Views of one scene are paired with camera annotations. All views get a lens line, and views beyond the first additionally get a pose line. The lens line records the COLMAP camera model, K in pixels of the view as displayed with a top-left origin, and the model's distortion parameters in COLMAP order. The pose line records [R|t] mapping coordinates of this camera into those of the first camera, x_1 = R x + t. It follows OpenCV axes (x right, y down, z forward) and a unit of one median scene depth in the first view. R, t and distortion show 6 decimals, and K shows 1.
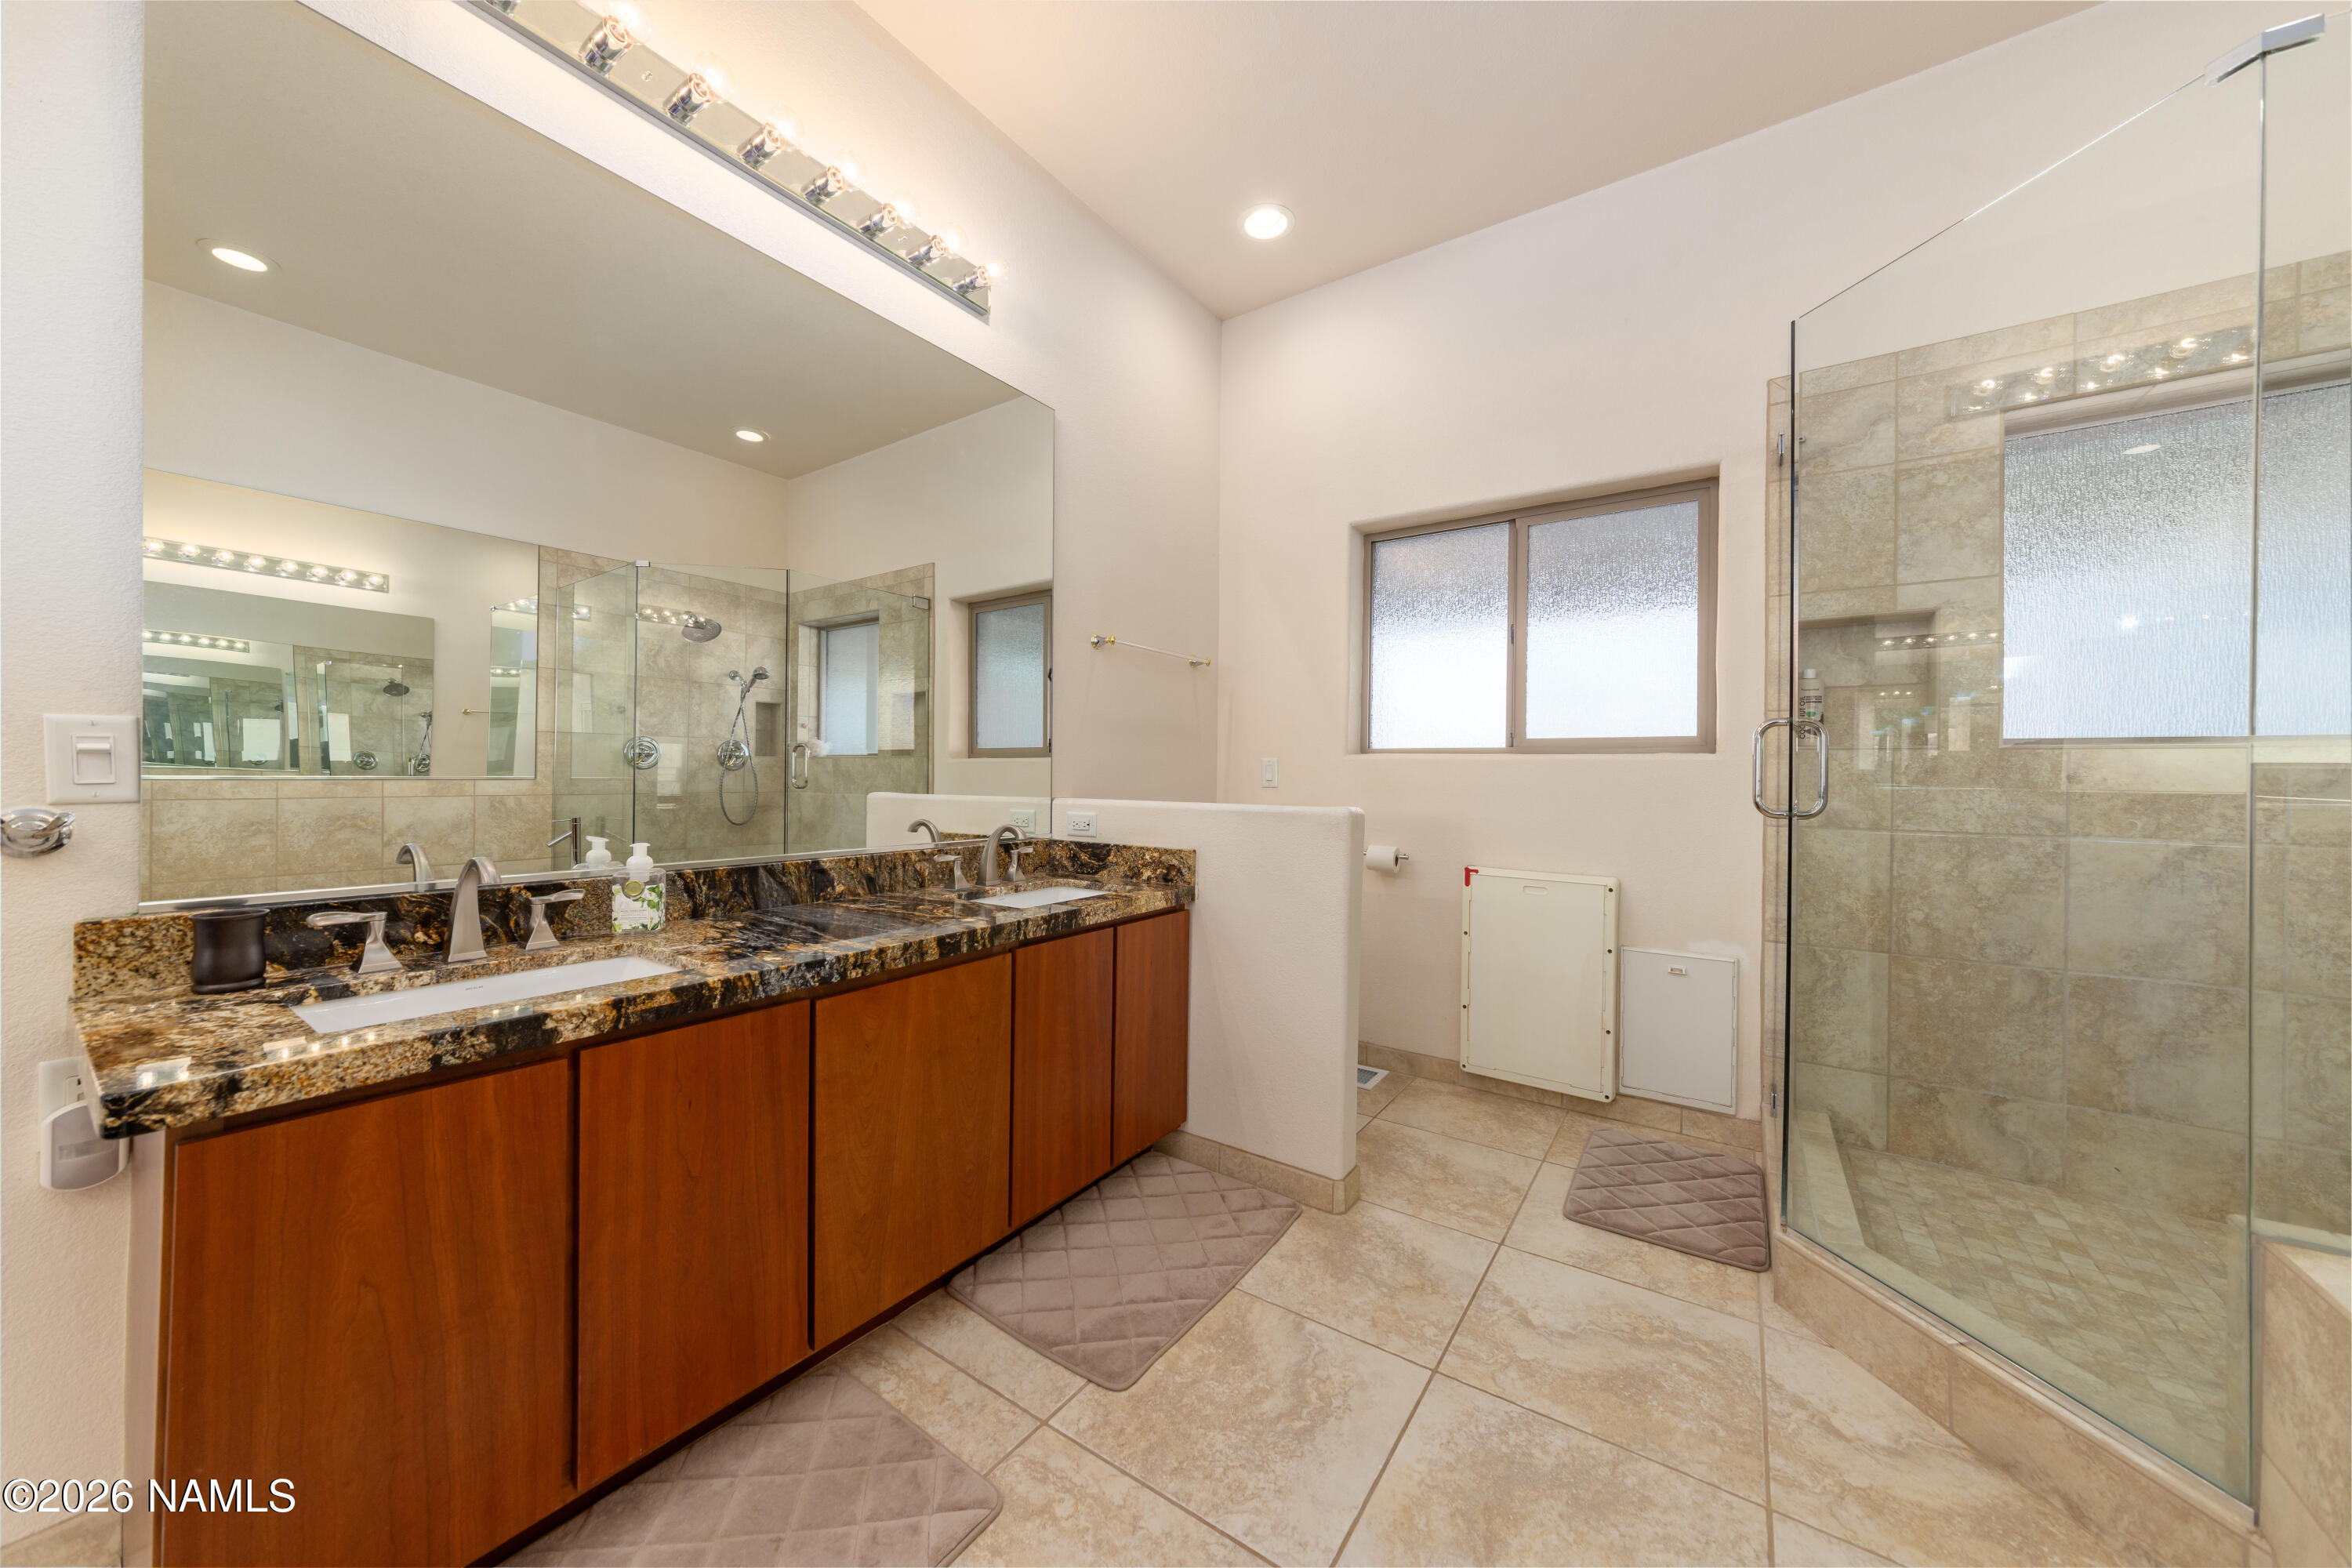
lens RADIAL K [[814.4, 0, 1184.7], [0, 814.4, 778.2], [0, 0, 1]] dist [-0.026145, 0.010134]
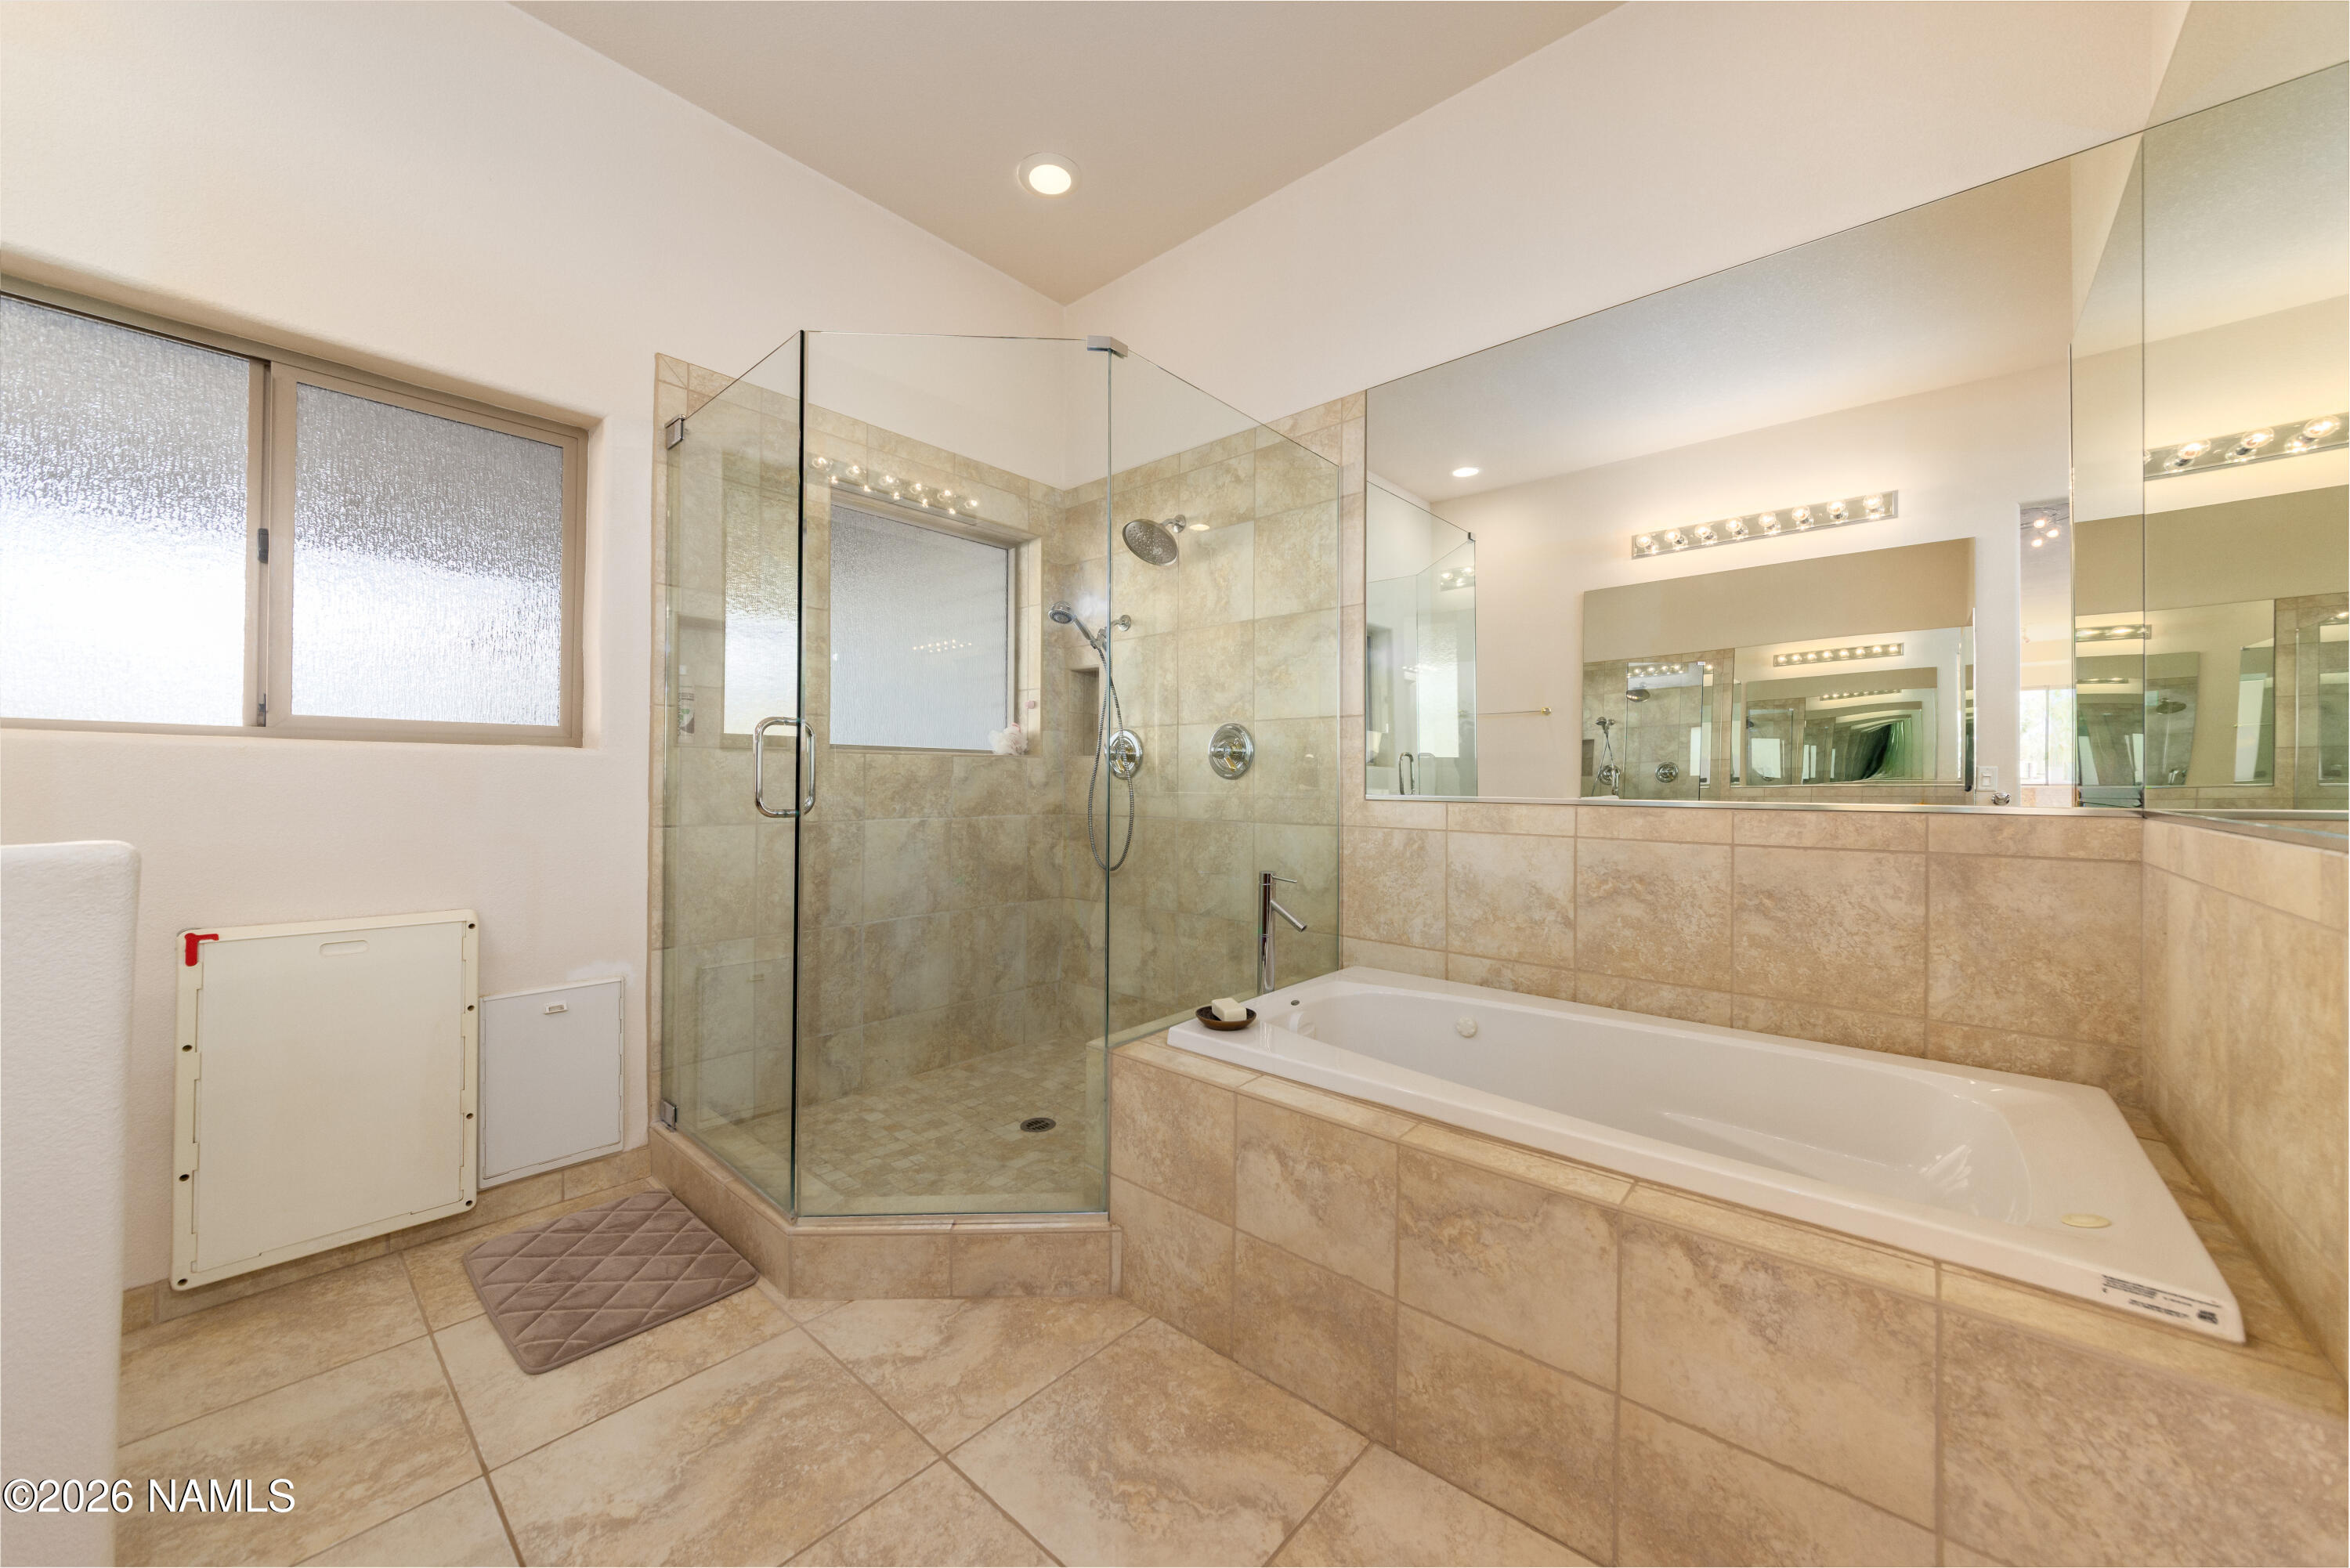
lens RADIAL K [[852.7, 0, 1175.0], [0, 852.7, 784.0], [0, 0, 1]] dist [-0.000072, 0.000229]
pose [[0.150111, -0.014863, 0.988557, -0.199316], [0.001993, 0.999890, 0.014731, -0.004826], [-0.988667, -0.000241, 0.150124, 0.302364]]
